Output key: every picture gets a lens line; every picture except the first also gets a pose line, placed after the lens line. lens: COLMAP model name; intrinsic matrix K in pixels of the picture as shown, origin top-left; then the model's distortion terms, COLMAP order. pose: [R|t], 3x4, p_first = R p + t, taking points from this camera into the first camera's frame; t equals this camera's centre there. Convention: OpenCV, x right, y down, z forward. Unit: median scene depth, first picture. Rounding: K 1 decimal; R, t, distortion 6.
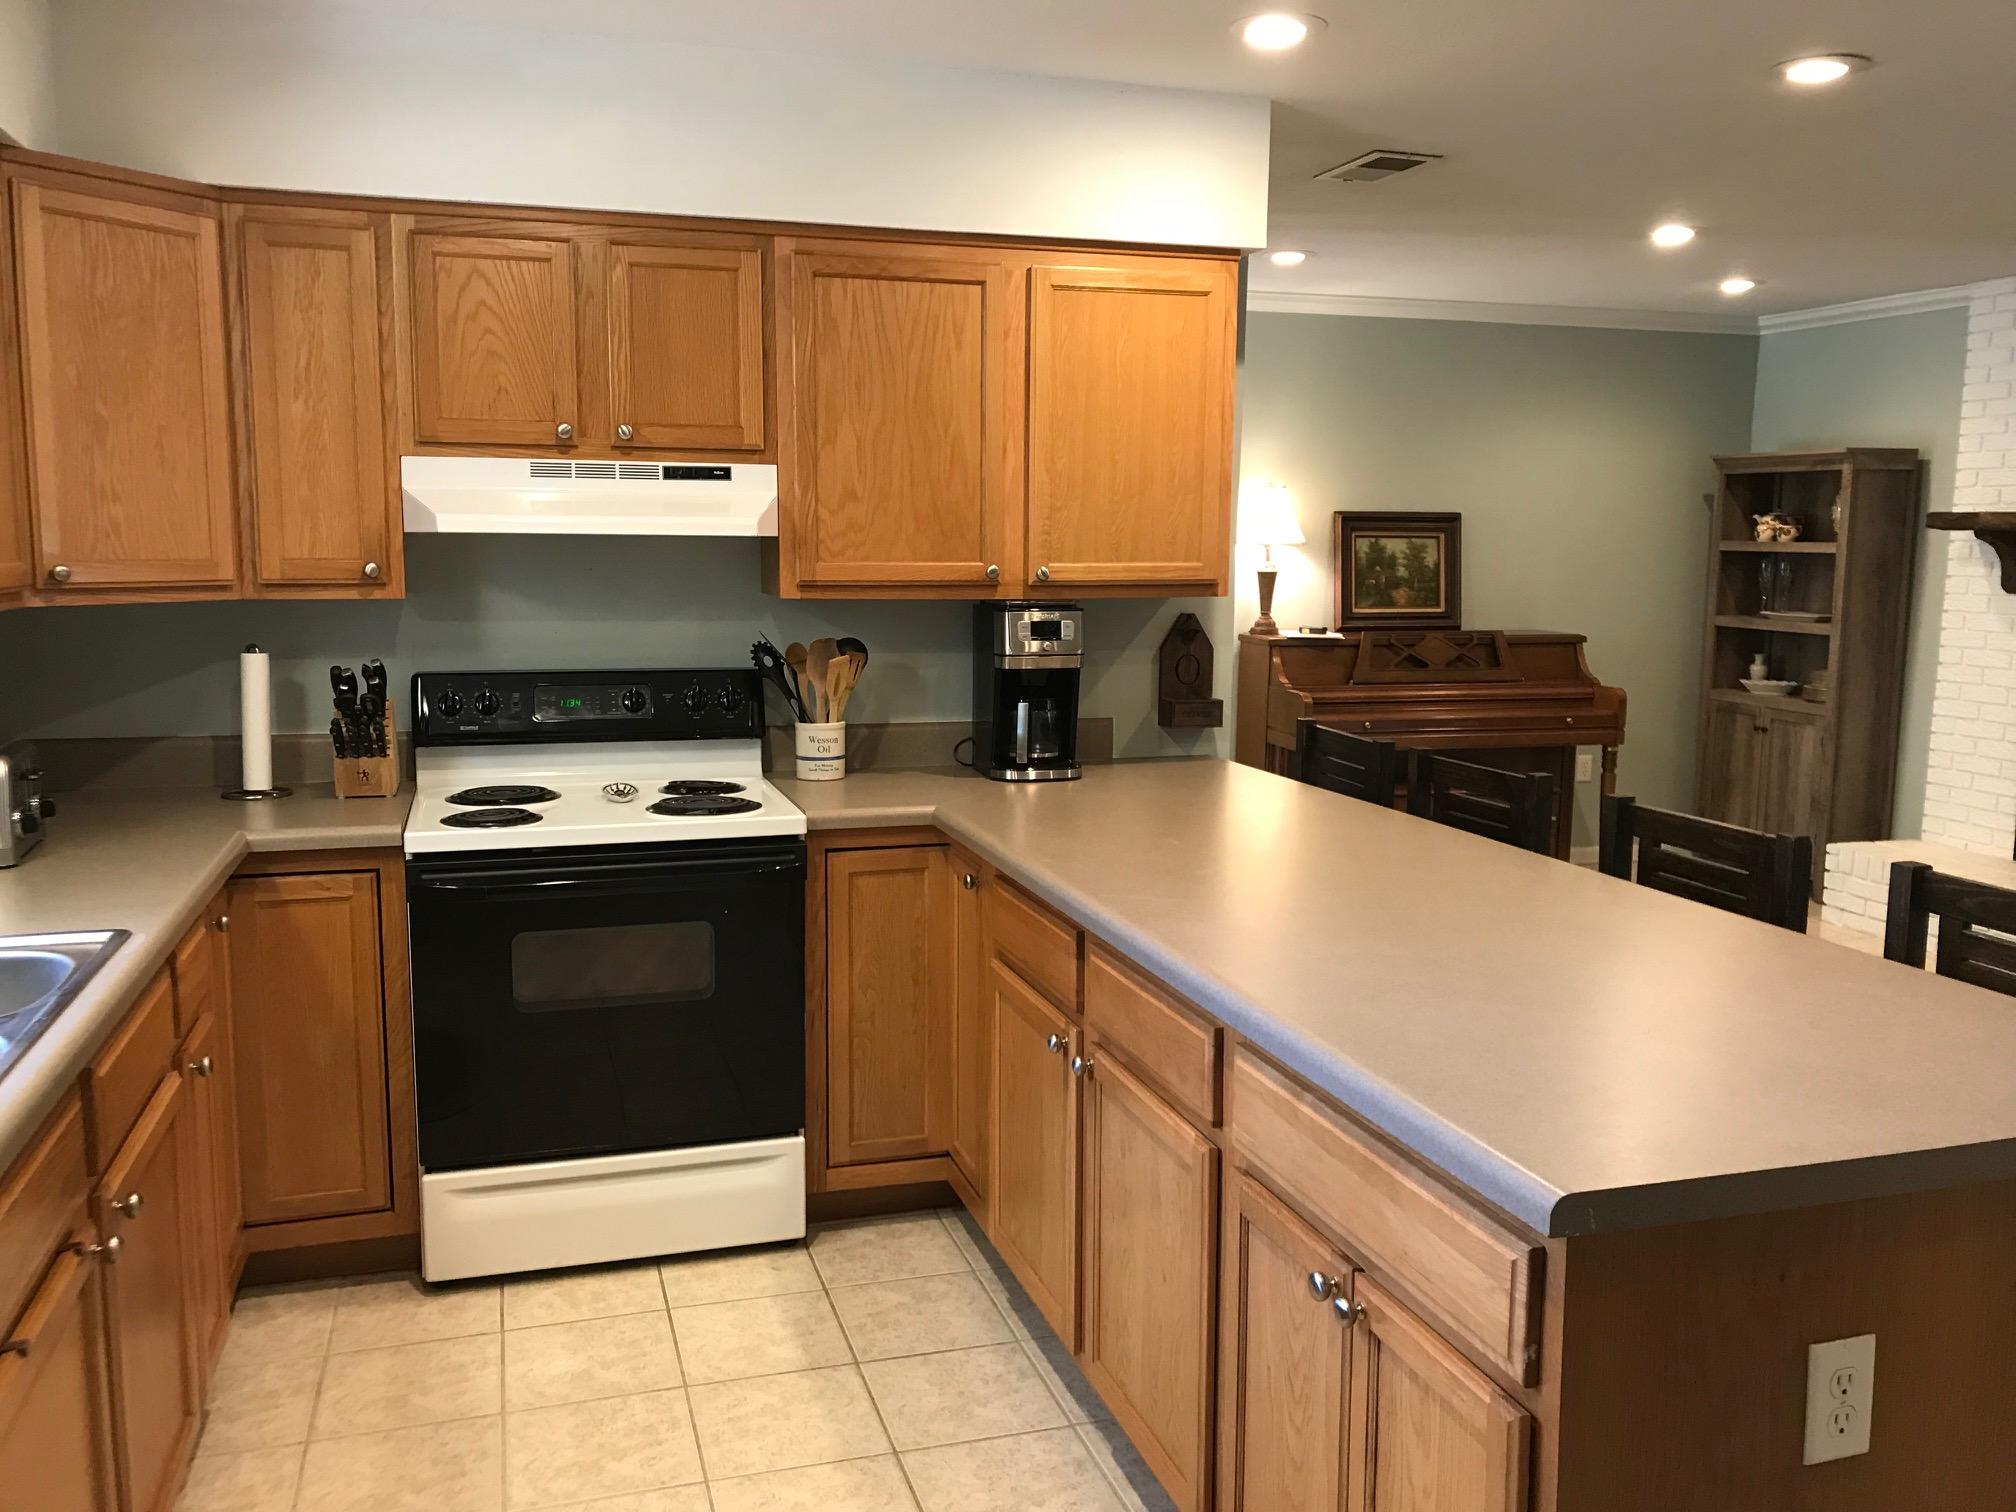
lens RADIAL K [[1645.6, 0, 1003.0], [0, 1645.6, 770.9], [0, 0, 1]] dist [0.053230, -0.081240]
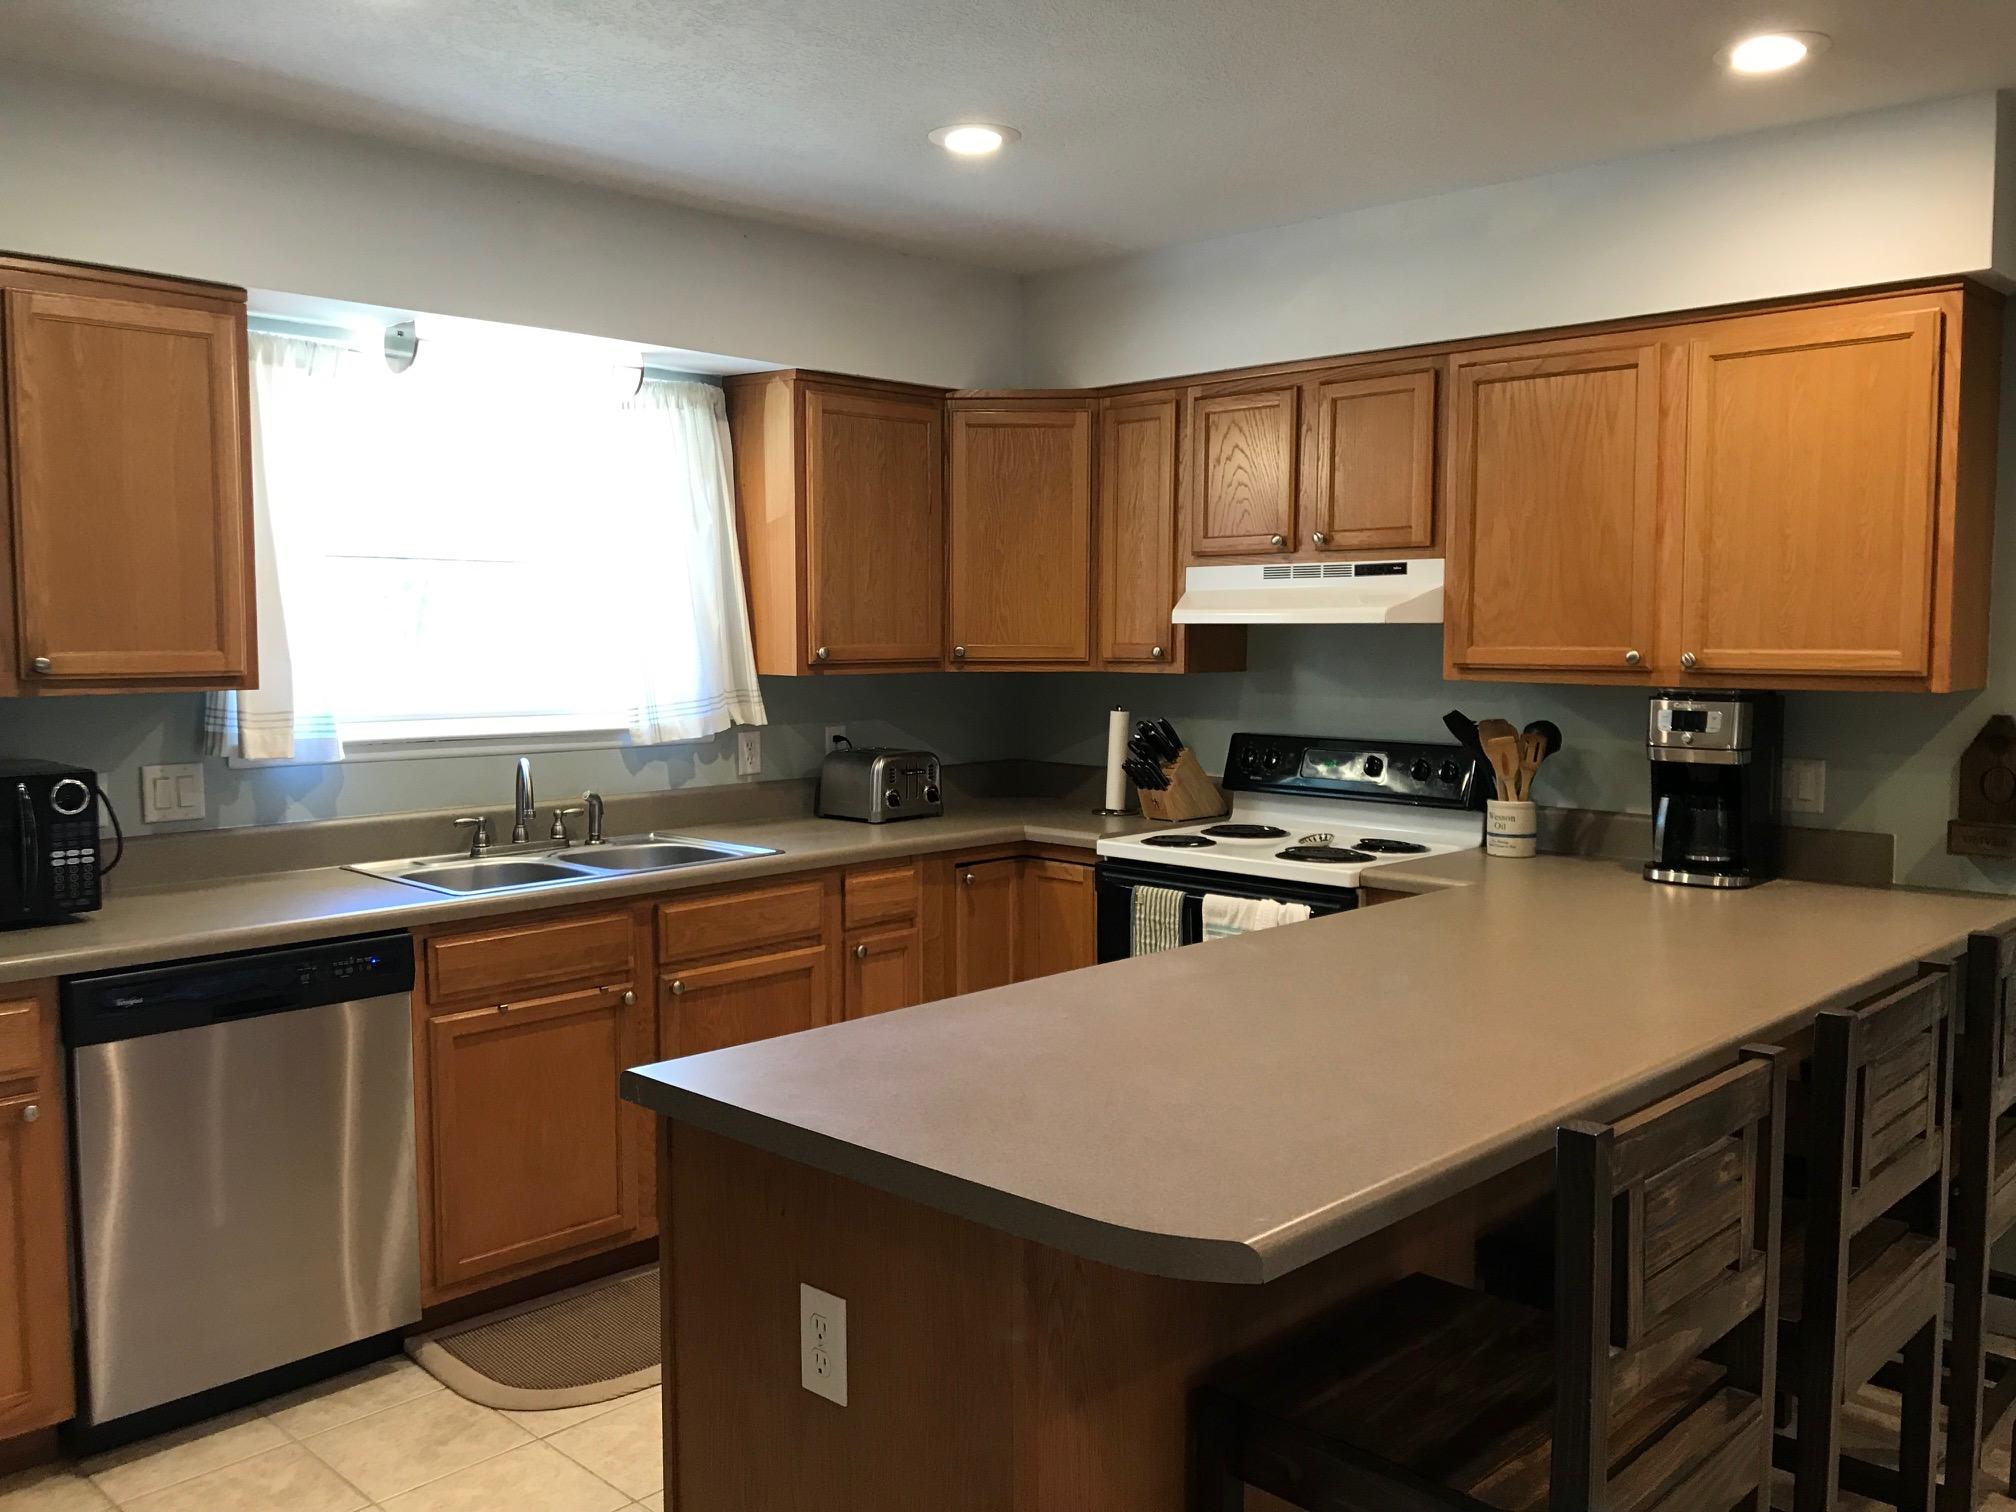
lens RADIAL K [[1645.6, 0, 1003.0], [0, 1645.6, 770.9], [0, 0, 1]] dist [0.053230, -0.081240]
pose [[0.487705, 0.068812, -0.870292, 0.665028], [-0.123096, 0.992349, 0.009480, -0.019288], [0.864287, 0.102506, 0.492444, 0.214086]]
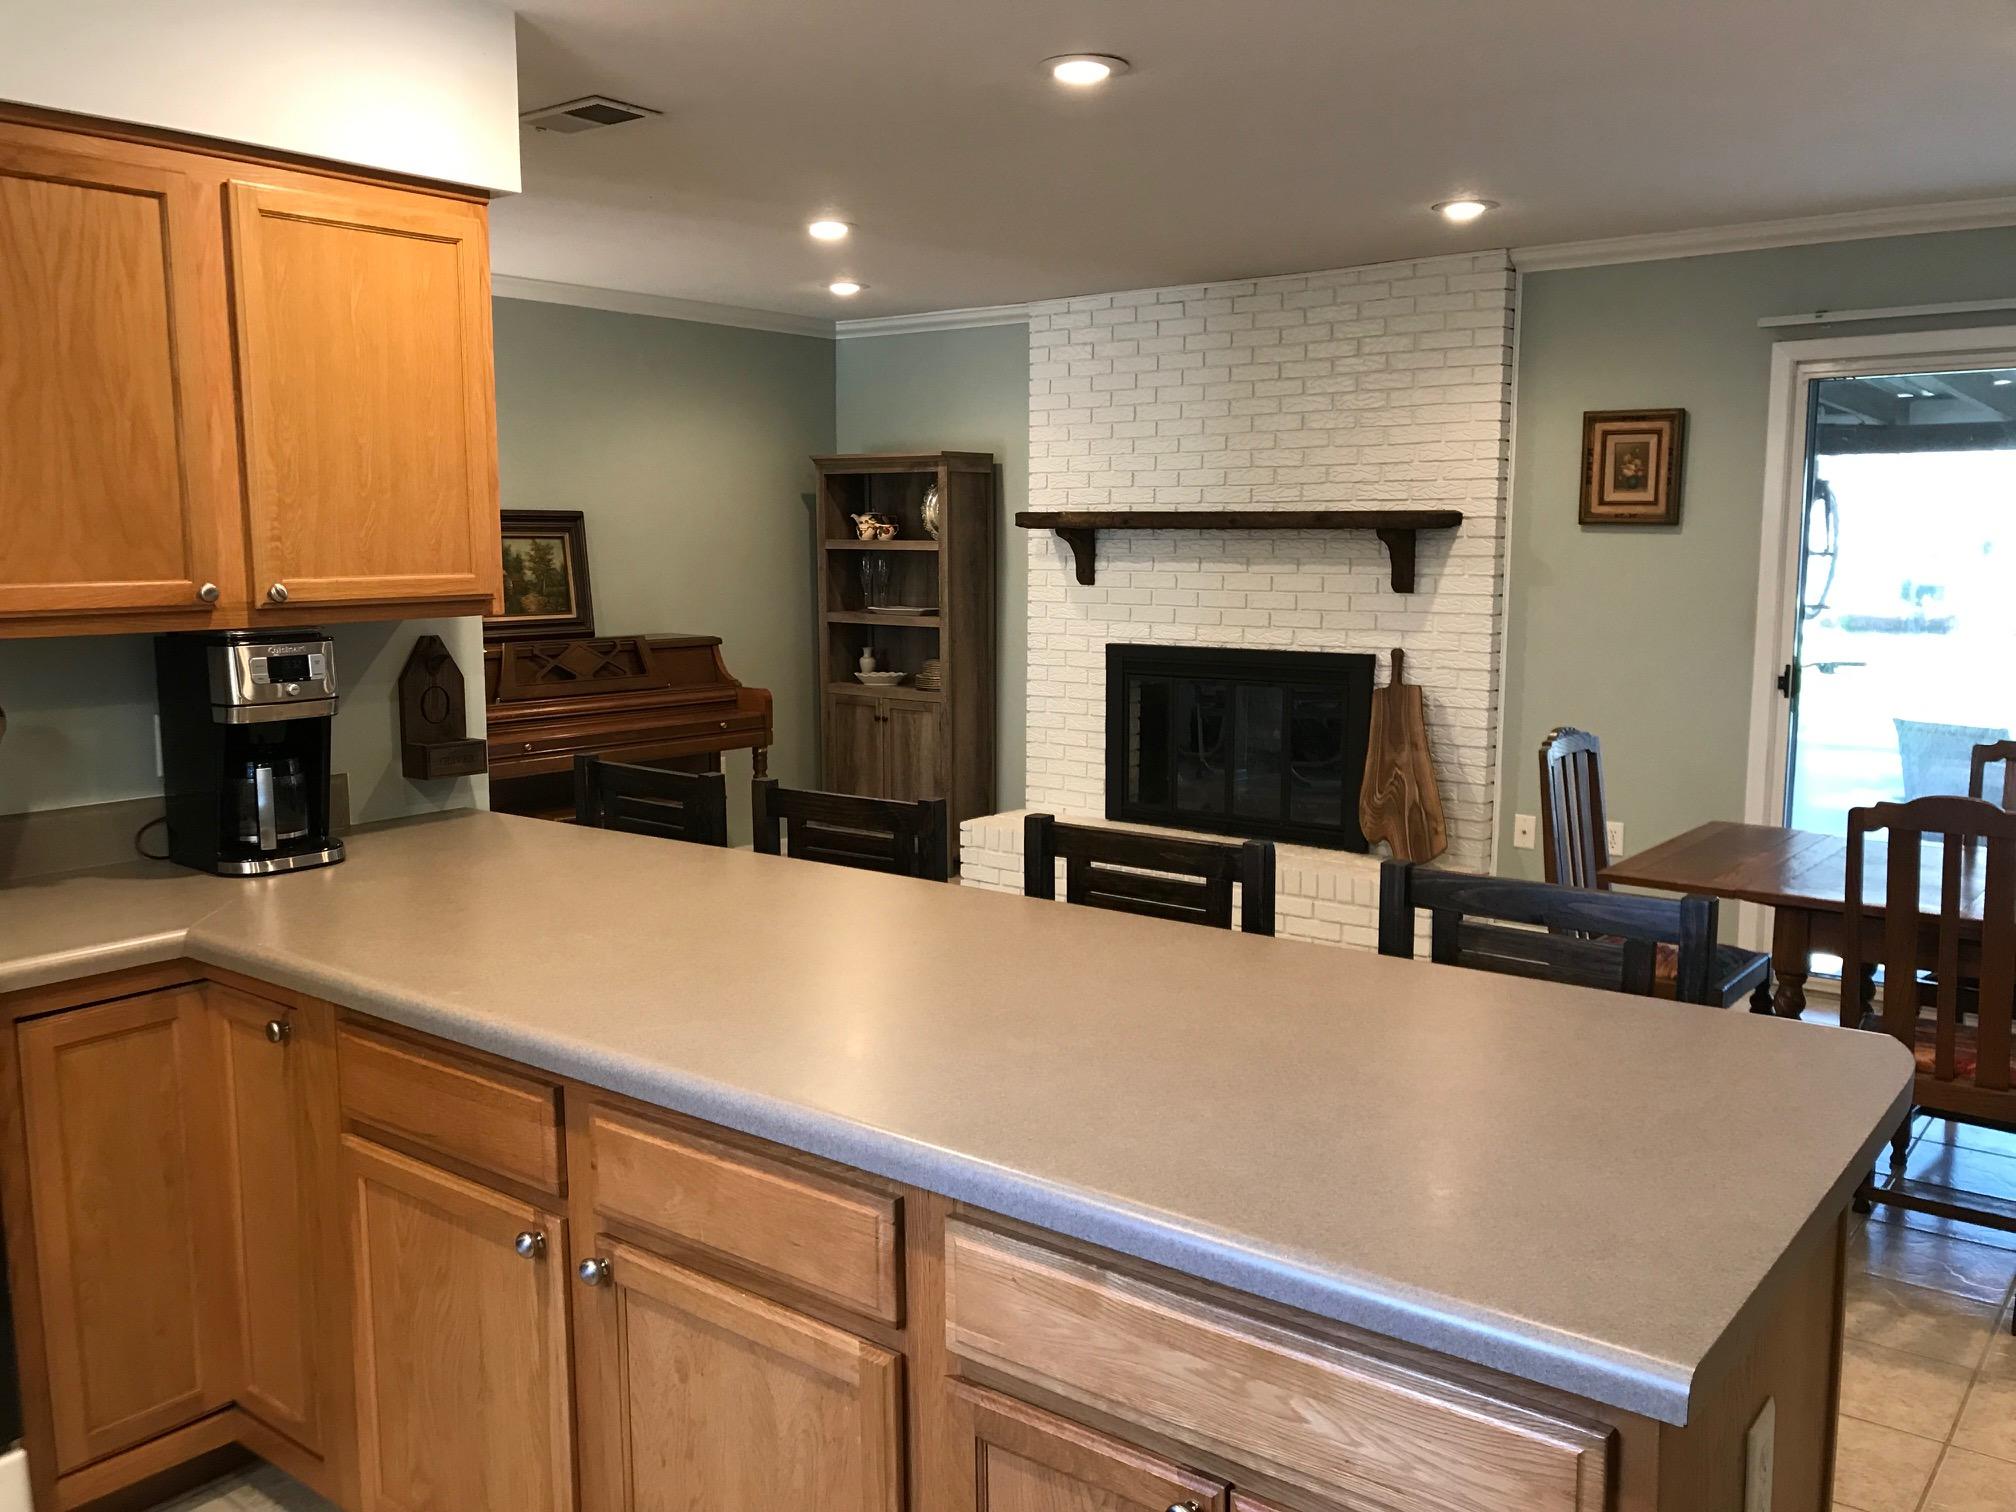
lens RADIAL K [[1644.5, 0, 1008.0], [0, 1644.5, 756.0], [0, 0, 1]] dist [0.056545, -0.105757]
pose [[0.816460, -0.086416, 0.570899, -0.142341], [0.090452, 0.995672, 0.021356, -0.033377], [-0.570273, 0.034202, 0.820743, 0.204000]]
